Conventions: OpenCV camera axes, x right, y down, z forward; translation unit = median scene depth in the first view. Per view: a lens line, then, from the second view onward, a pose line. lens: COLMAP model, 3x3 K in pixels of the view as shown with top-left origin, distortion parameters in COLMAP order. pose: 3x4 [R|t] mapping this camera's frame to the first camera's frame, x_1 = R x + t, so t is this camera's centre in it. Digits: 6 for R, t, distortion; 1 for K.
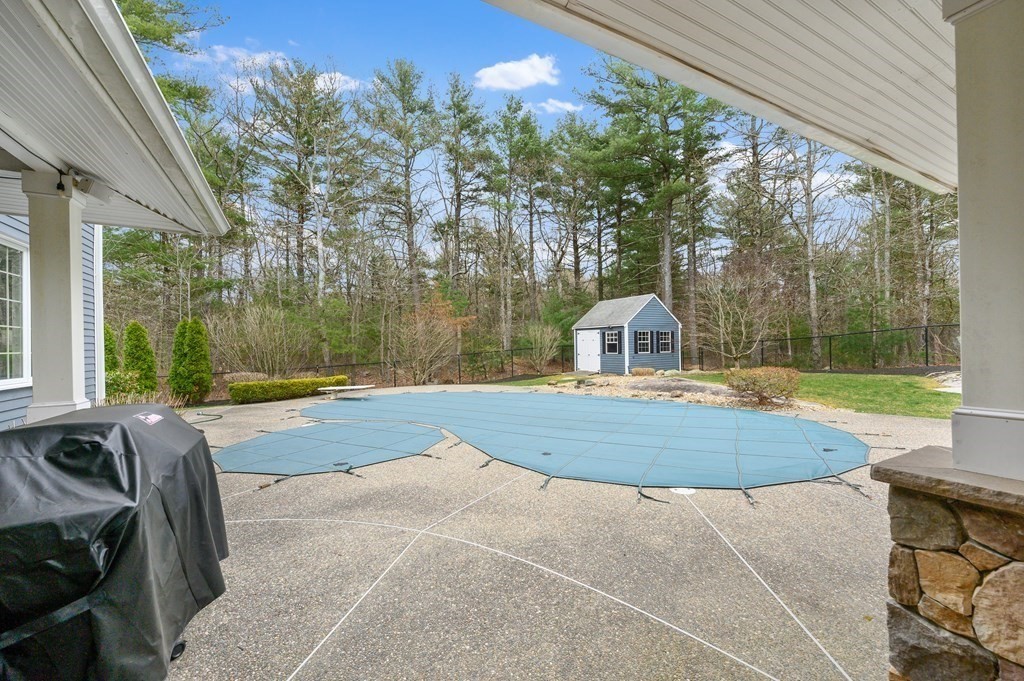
lens RADIAL K [[407.6, 0, 512.0], [0, 407.6, 344.5], [0, 0, 1]] dist [-0.001670, 0.000066]
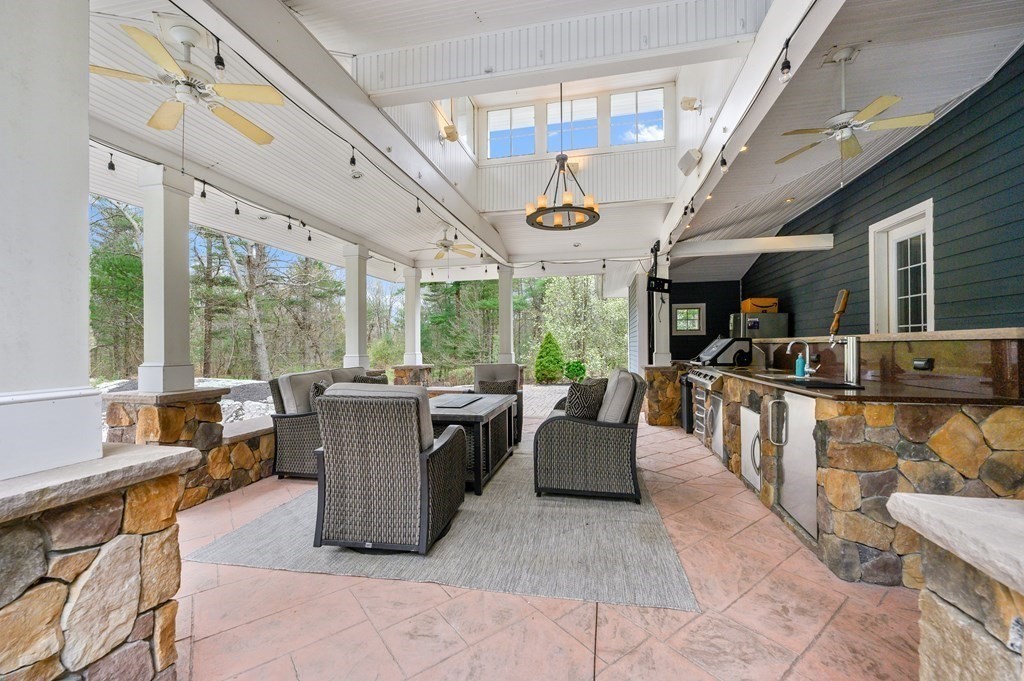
lens RADIAL K [[407.6, 0, 513.1], [0, 407.6, 342.1], [0, 0, 1]] dist [-0.001670, 0.000066]
pose [[-0.756166, 0.027434, 0.653804, -0.085073], [0.016566, 0.999603, -0.022785, 0.097524], [-0.654170, -0.006398, -0.756321, 1.013379]]
